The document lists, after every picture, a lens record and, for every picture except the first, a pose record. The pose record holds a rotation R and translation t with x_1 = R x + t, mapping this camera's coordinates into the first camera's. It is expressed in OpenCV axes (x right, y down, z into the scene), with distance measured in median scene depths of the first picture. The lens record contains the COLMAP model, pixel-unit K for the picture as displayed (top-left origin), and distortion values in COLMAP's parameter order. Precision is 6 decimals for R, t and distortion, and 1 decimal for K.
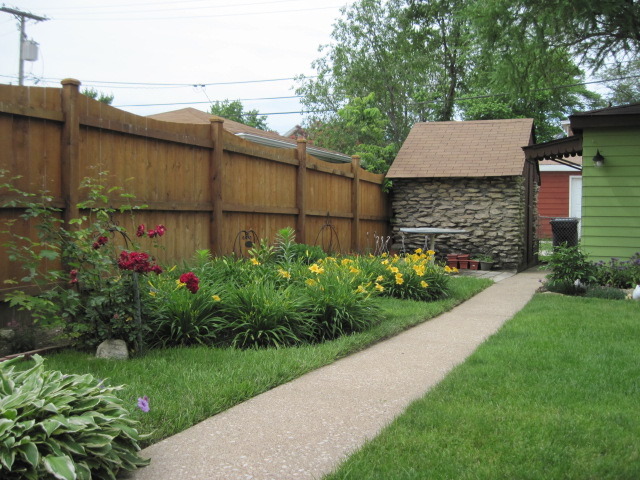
lens RADIAL K [[669.7, 0, 320.8], [0, 669.7, 239.8], [0, 0, 1]] dist [-0.078957, 0.000000]
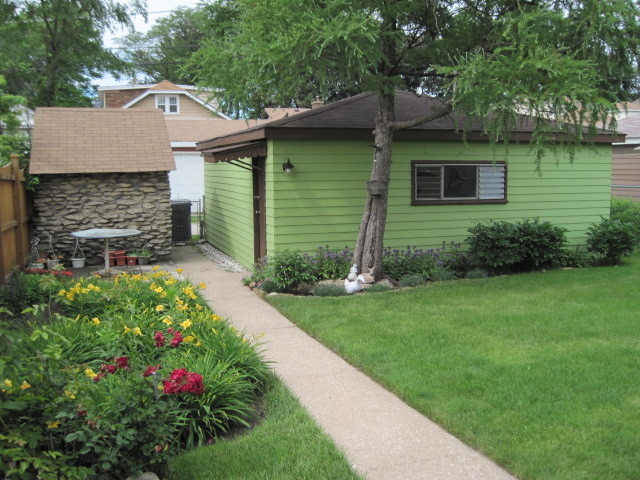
lens RADIAL K [[669.7, 0, 321.4], [0, 669.7, 239.4], [0, 0, 1]] dist [-0.078957, 0.000000]
pose [[0.771915, -0.082087, 0.630404, -0.172181], [0.046801, 0.996275, 0.072421, -0.051680], [-0.634001, -0.026399, 0.772882, 0.054163]]
